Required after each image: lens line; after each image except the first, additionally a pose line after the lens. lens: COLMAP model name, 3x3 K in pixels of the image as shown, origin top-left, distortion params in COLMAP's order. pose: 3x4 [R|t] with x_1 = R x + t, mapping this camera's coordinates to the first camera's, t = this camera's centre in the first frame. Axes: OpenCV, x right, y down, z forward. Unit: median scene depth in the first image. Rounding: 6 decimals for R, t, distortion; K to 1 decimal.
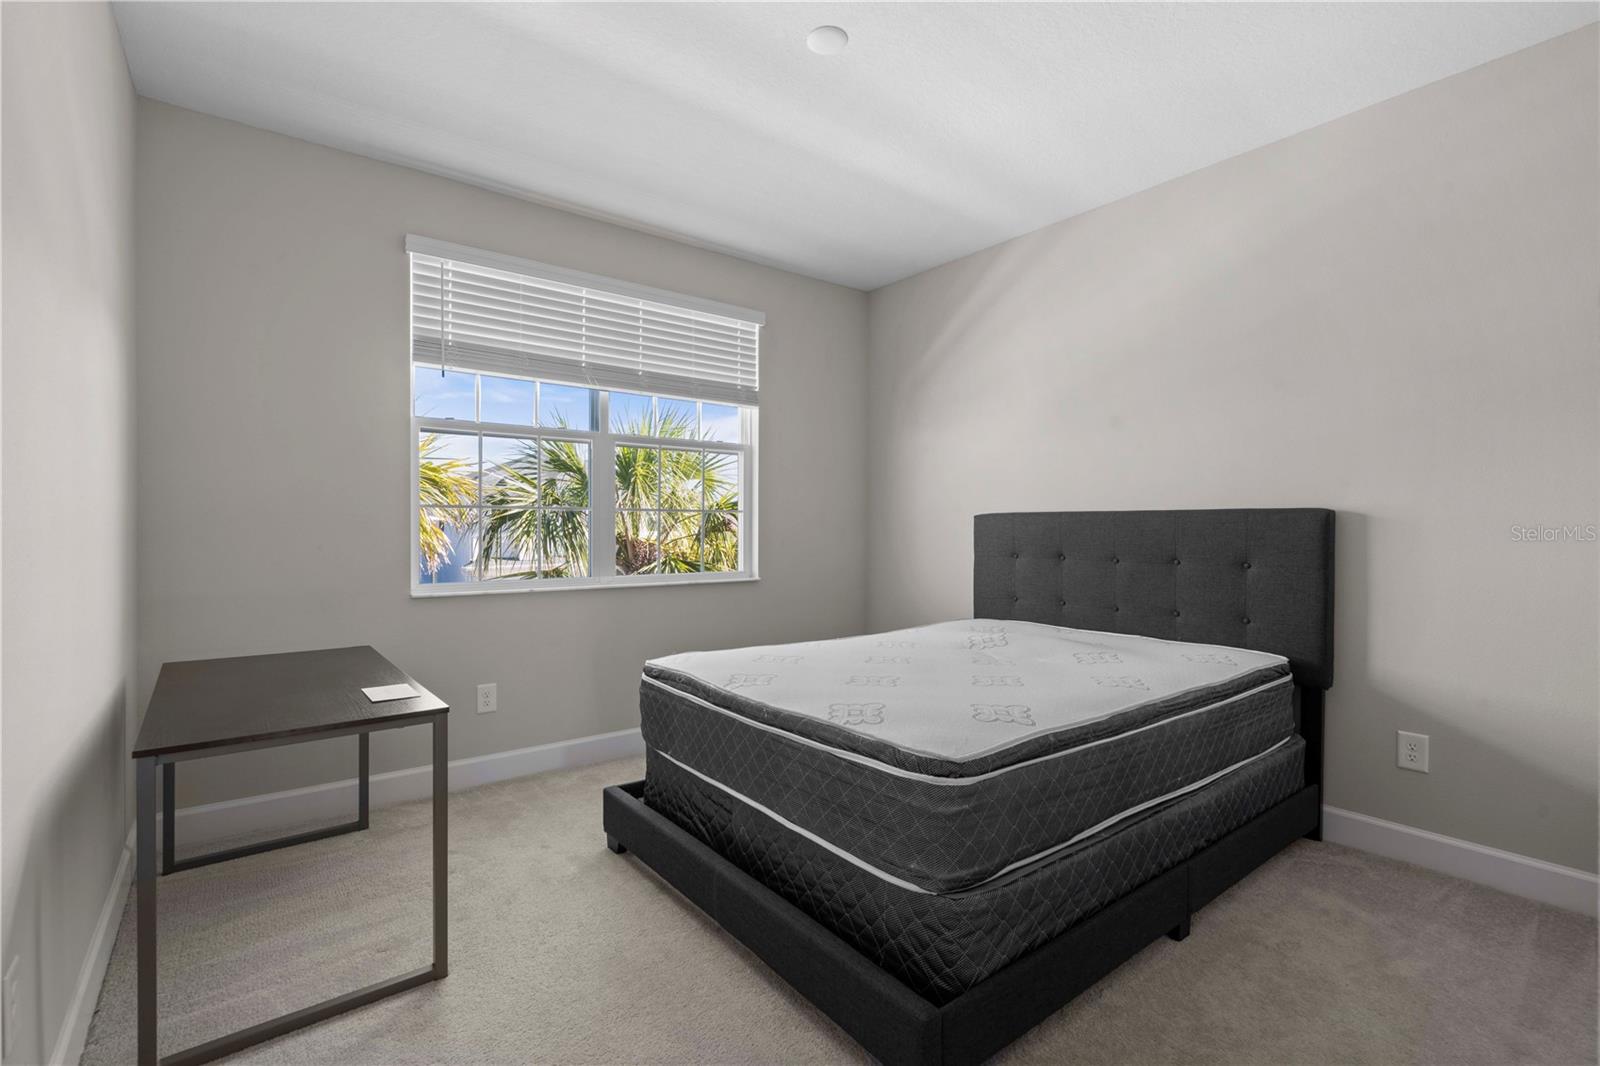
lens RADIAL K [[723.4, 0, 814.5], [0, 723.4, 526.4], [0, 0, 1]] dist [-0.002949, 0.000445]
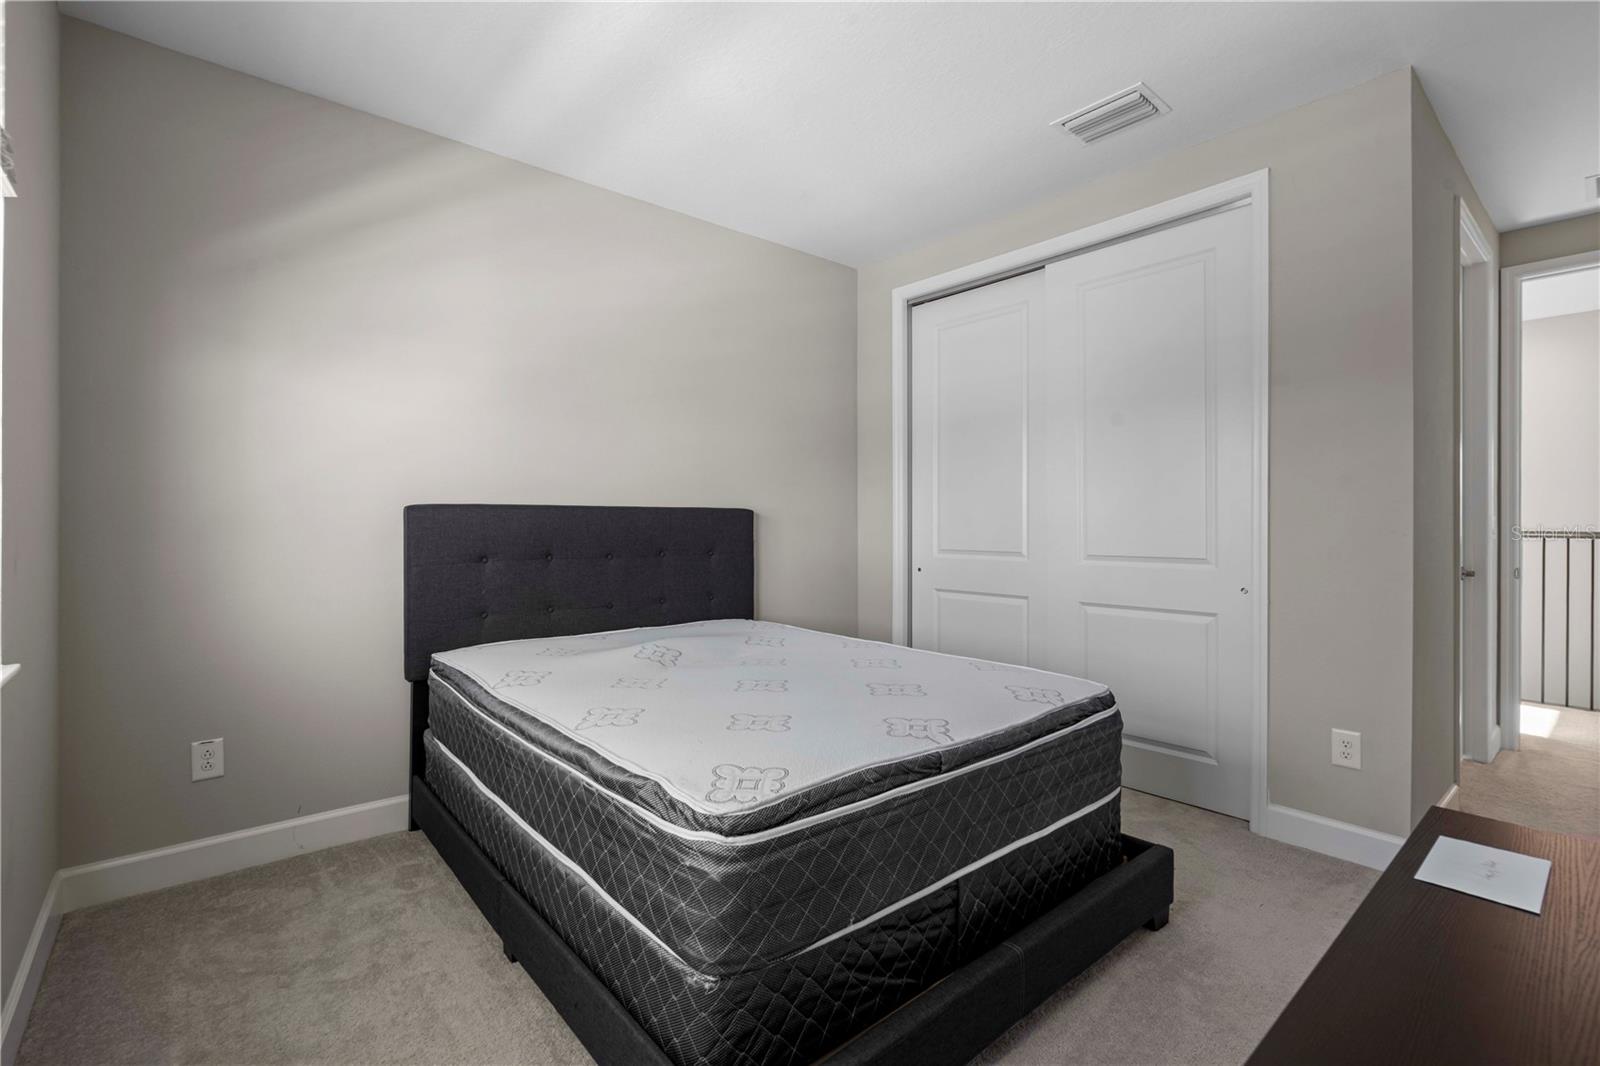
lens RADIAL K [[723.4, 0, 815.9], [0, 723.4, 530.5], [0, 0, 1]] dist [-0.002949, 0.000445]
pose [[-0.035644, -0.012918, 0.999281, -0.831935], [0.007224, 0.999887, 0.013183, -0.002873], [-0.999338, 0.007689, -0.035547, 1.133668]]
